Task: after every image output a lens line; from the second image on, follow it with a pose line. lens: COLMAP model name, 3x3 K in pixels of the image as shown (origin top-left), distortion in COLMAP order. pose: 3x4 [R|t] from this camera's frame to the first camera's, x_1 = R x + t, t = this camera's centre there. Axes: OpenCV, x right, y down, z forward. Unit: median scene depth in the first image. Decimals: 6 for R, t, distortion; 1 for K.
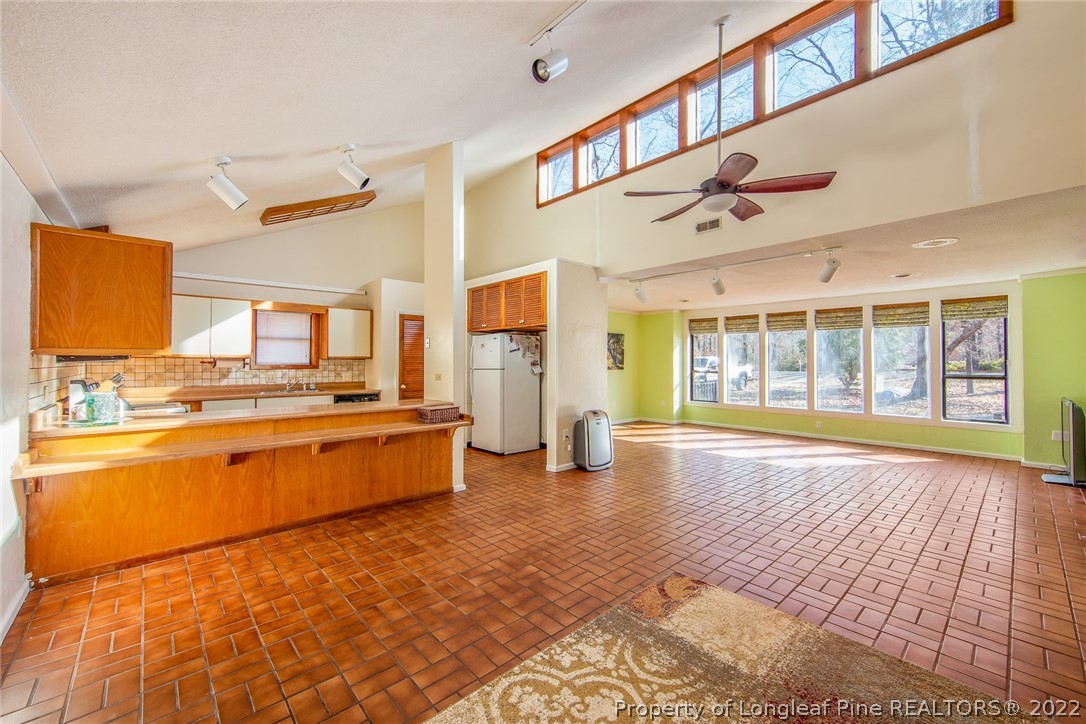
lens RADIAL K [[435.6, 0, 535.1], [0, 435.6, 361.8], [0, 0, 1]] dist [-0.009672, 0.002201]
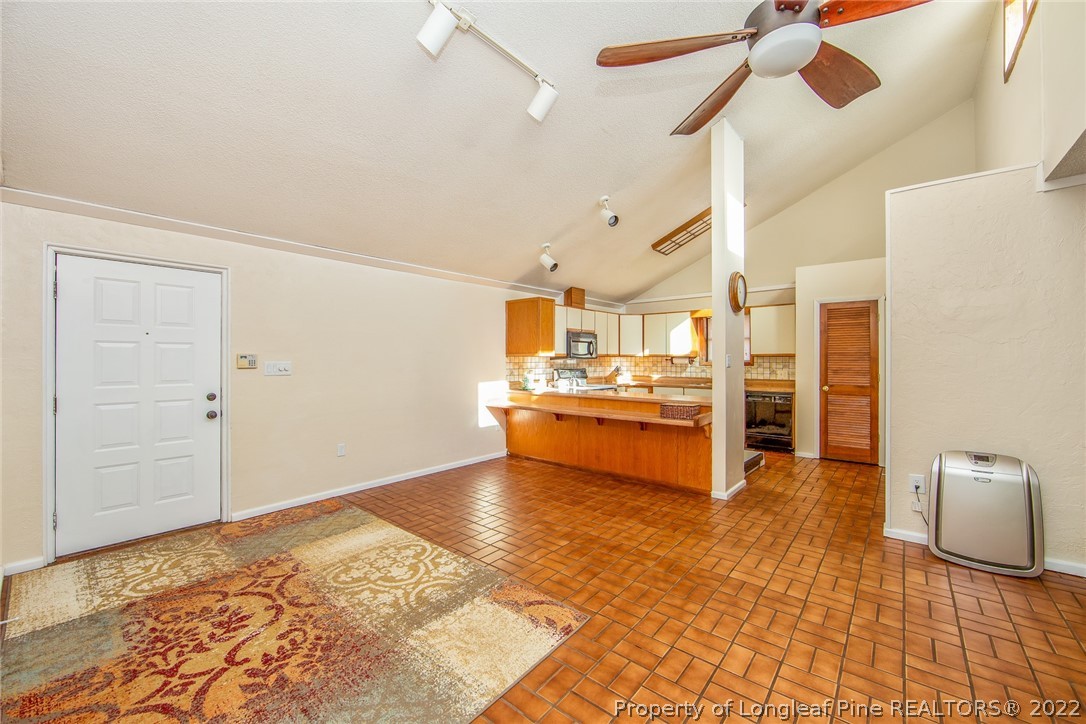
lens RADIAL K [[435.6, 0, 536.0], [0, 435.6, 359.0], [0, 0, 1]] dist [-0.009672, 0.002201]
pose [[0.124302, 0.000216, -0.992244, 0.834085], [0.002760, 0.999996, 0.000564, -0.004226], [0.992241, -0.002809, 0.124301, 0.591853]]
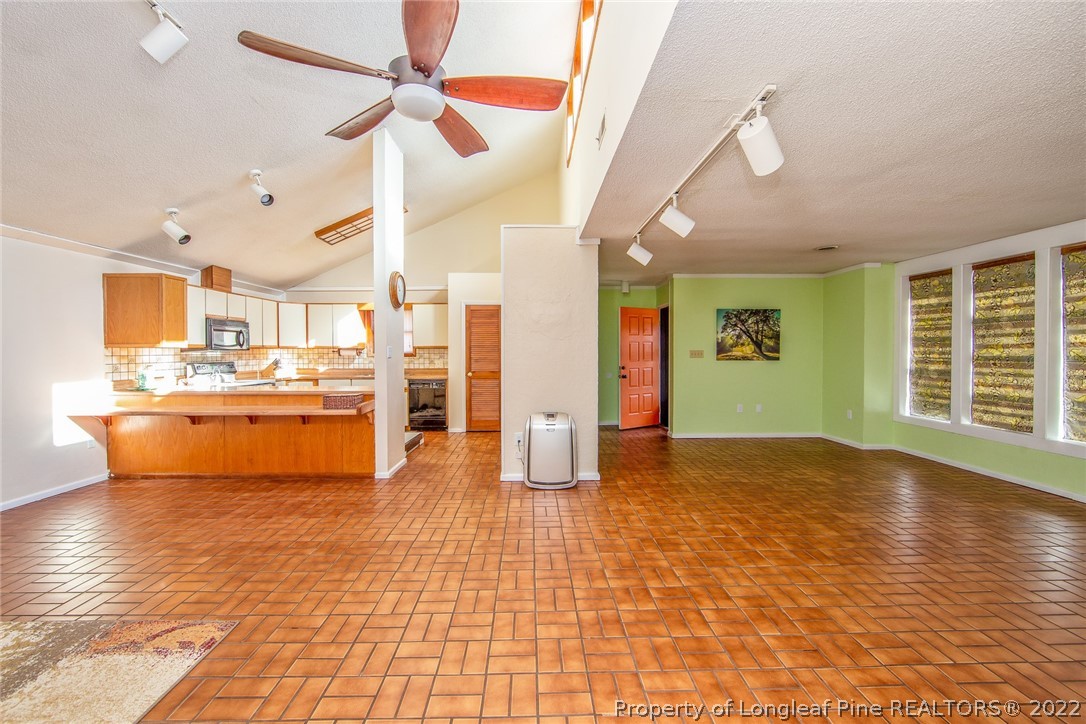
lens RADIAL K [[435.6, 0, 538.8], [0, 435.6, 357.8], [0, 0, 1]] dist [-0.009672, 0.002201]
pose [[0.749539, 0.009561, -0.661891, 0.915853], [0.003489, 0.999825, 0.018394, -0.001948], [0.661951, -0.016096, 0.749374, 0.580111]]
